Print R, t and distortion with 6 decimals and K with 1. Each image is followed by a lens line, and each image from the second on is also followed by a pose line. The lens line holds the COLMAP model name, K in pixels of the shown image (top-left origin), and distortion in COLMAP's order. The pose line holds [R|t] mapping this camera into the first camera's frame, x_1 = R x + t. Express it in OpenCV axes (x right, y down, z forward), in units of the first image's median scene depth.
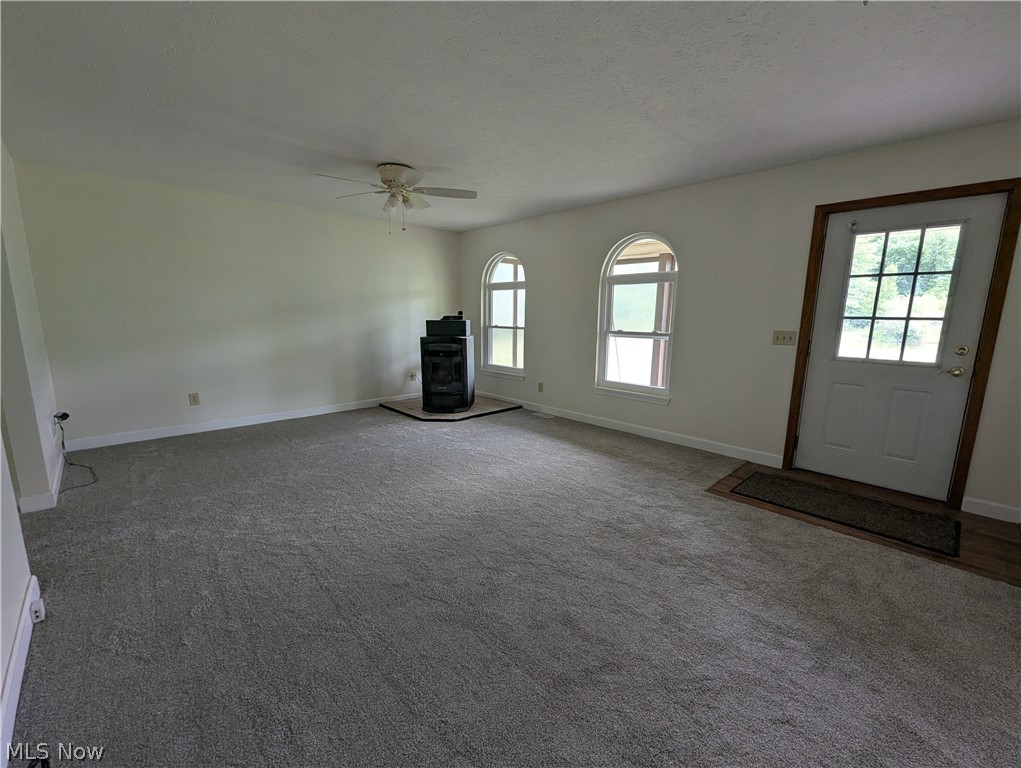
lens RADIAL K [[422.0, 0, 516.1], [0, 422.0, 388.4], [0, 0, 1]] dist [0.003411, 0.000321]
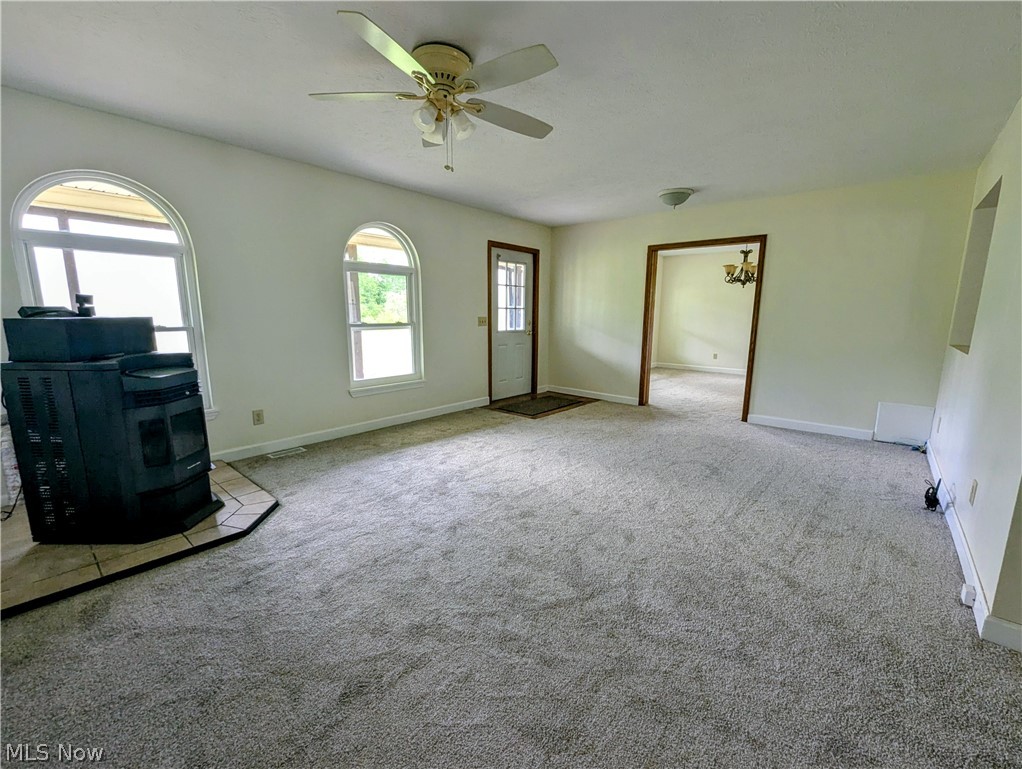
lens RADIAL K [[438.0, 0, 523.7], [0, 438.0, 386.9], [0, 0, 1]] dist [0.003779, 0.000264]
pose [[-0.086541, -0.189557, 0.978049, -0.941246], [0.157791, 0.966732, 0.201325, -0.177166], [-0.983673, 0.171750, -0.053752, 0.931186]]
